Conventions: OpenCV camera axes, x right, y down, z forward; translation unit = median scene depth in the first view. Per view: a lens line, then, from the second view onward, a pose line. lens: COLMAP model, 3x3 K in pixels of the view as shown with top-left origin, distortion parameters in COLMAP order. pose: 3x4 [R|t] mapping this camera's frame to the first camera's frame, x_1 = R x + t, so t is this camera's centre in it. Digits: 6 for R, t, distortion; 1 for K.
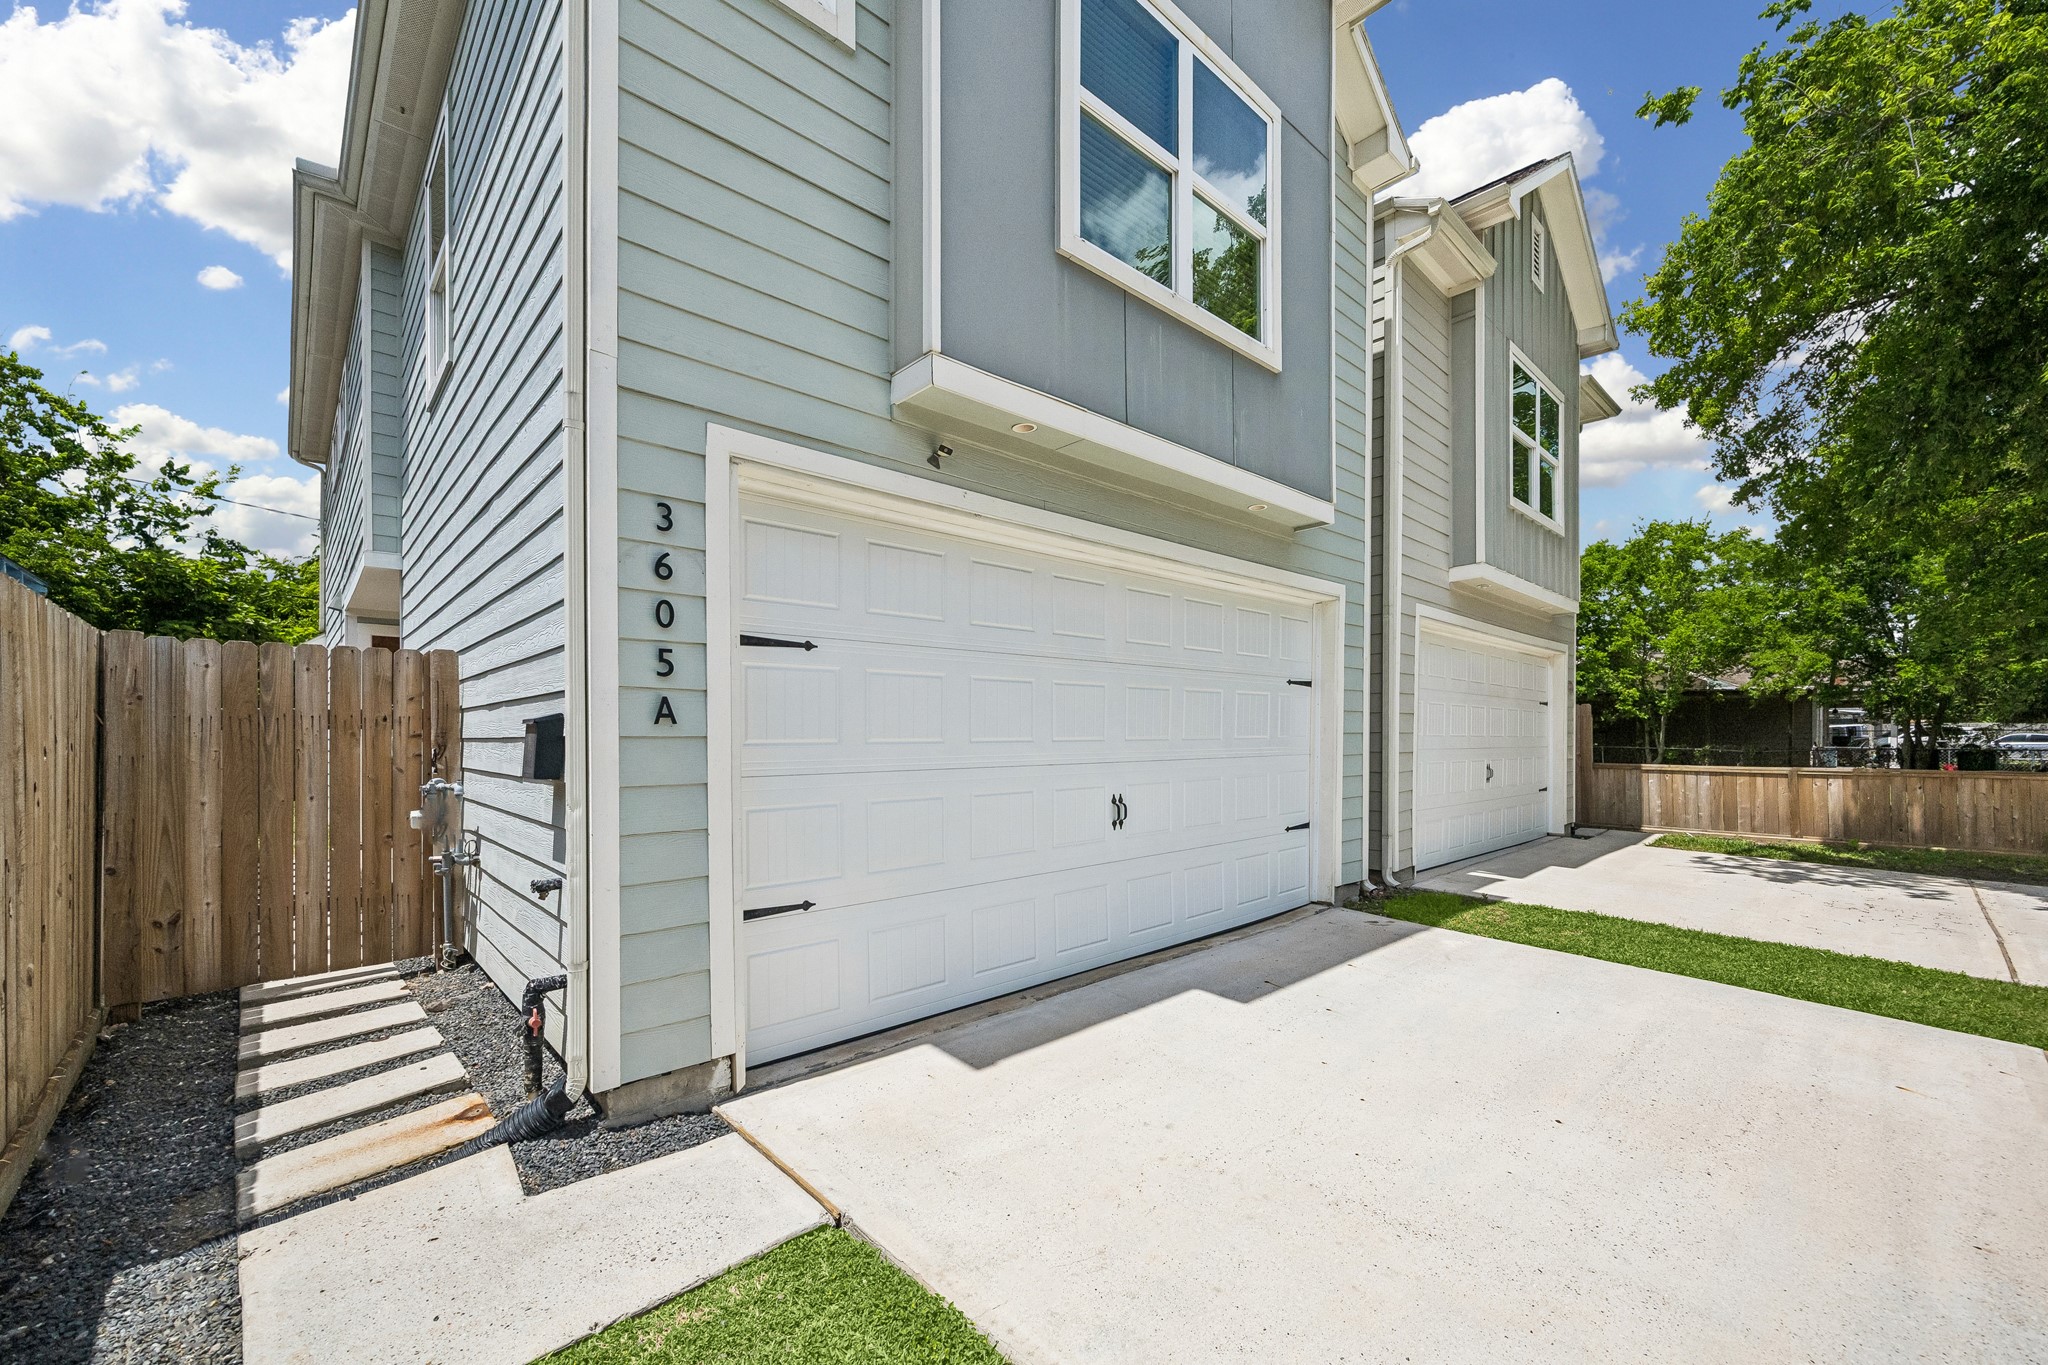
lens RADIAL K [[823.7, 0, 1035.1], [0, 823.7, 704.8], [0, 0, 1]] dist [0.000644, -0.000333]
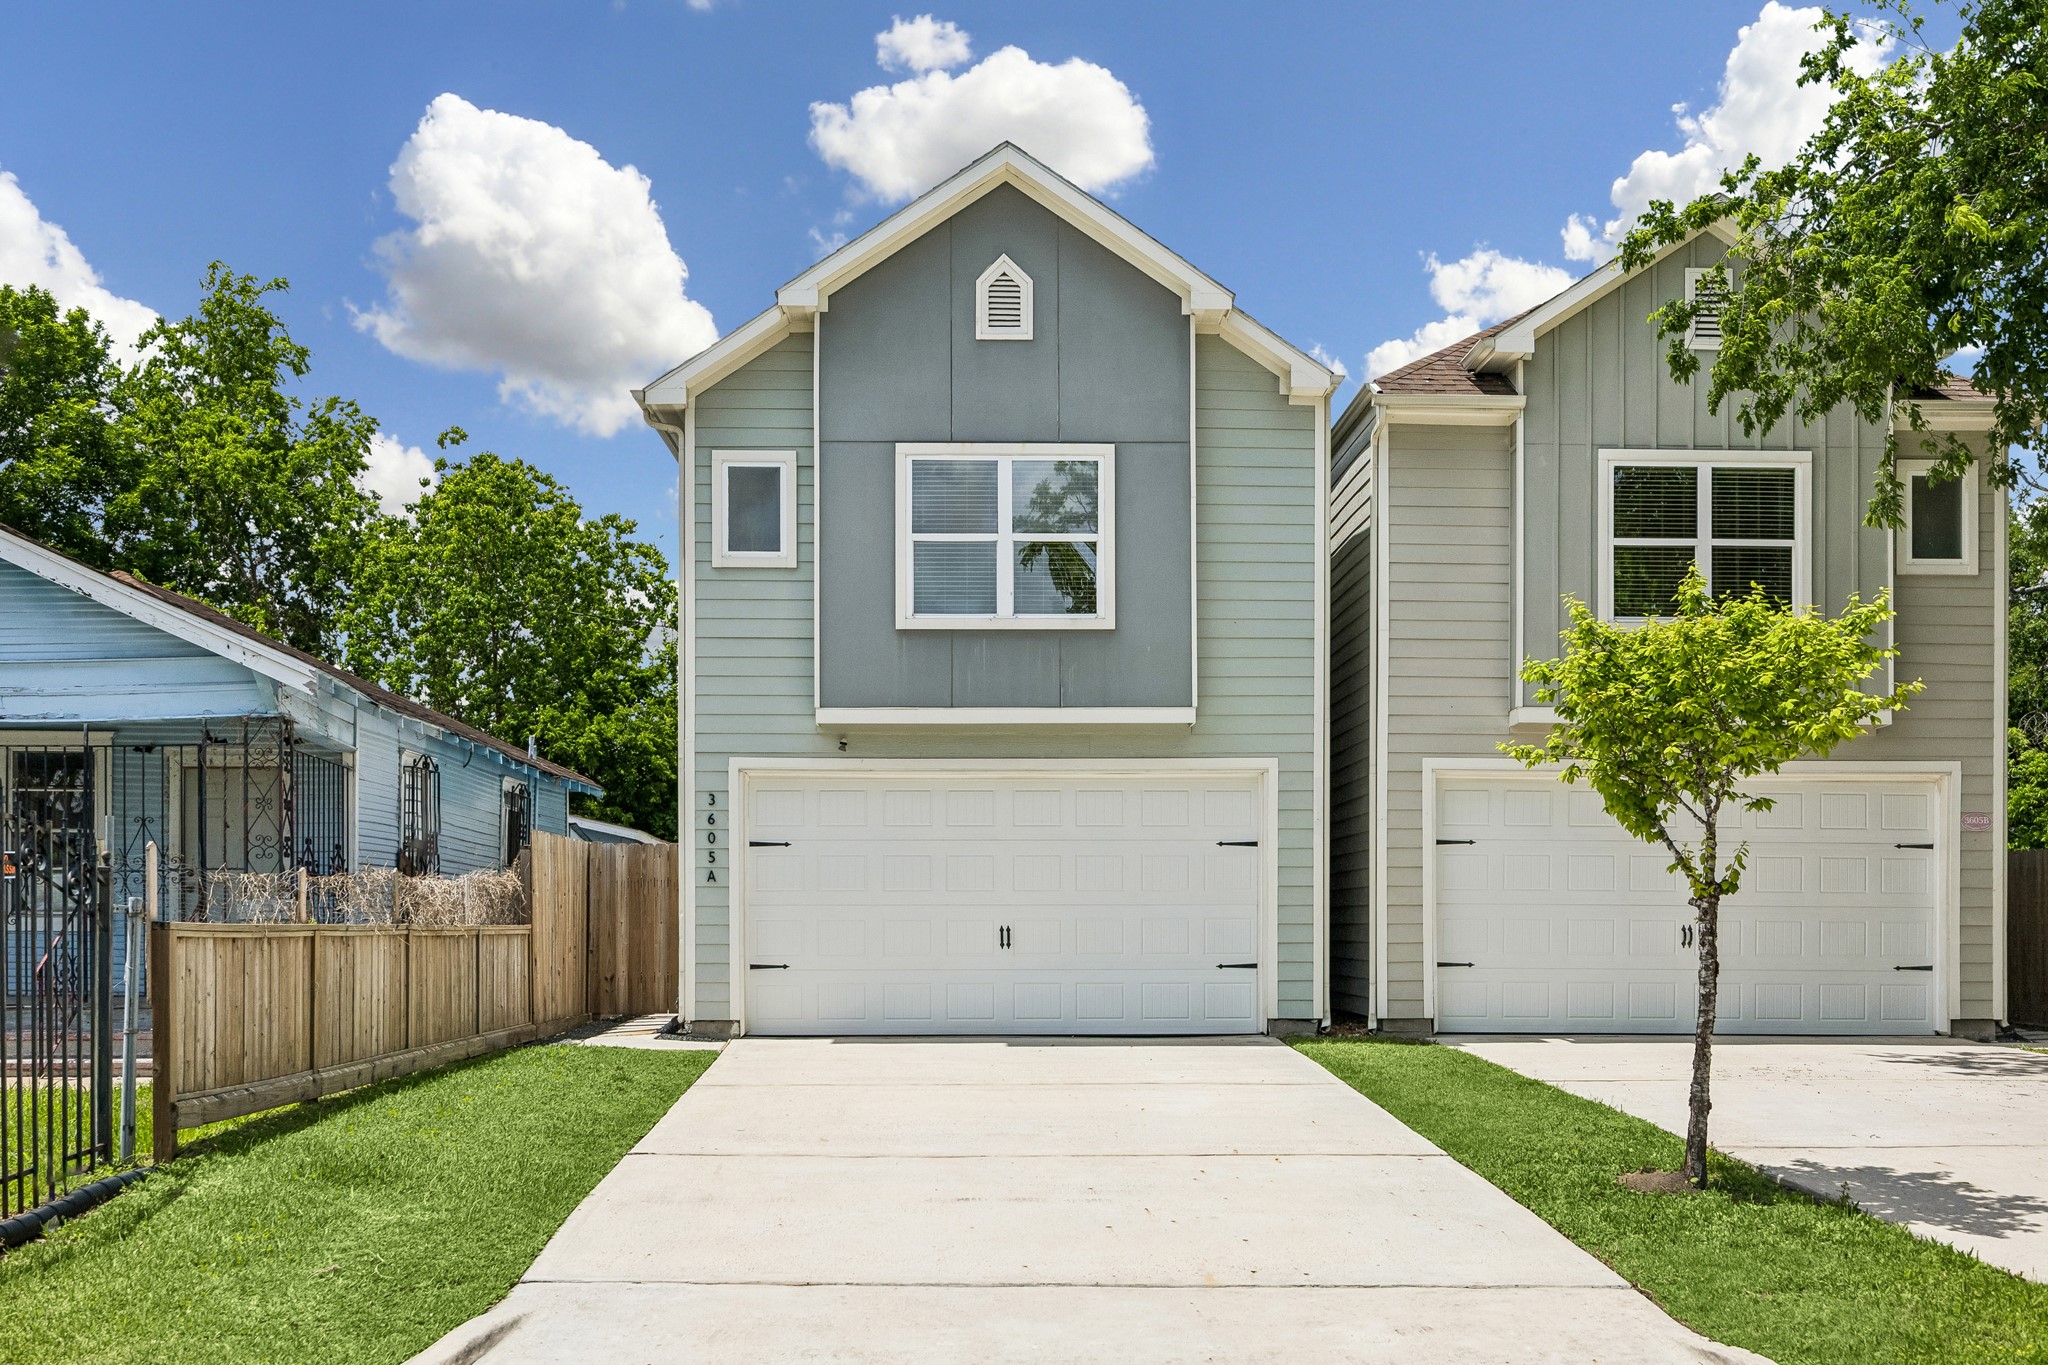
lens RADIAL K [[2091.5, 0, 1024.0], [0, 2091.5, 682.5], [0, 0, 1]] dist [0.006232, 0.002702]
pose [[0.746554, -0.073673, -0.661233, 0.896206], [0.021677, 0.996016, -0.086500, -0.001803], [0.664972, 0.050244, 0.745177, -0.625182]]
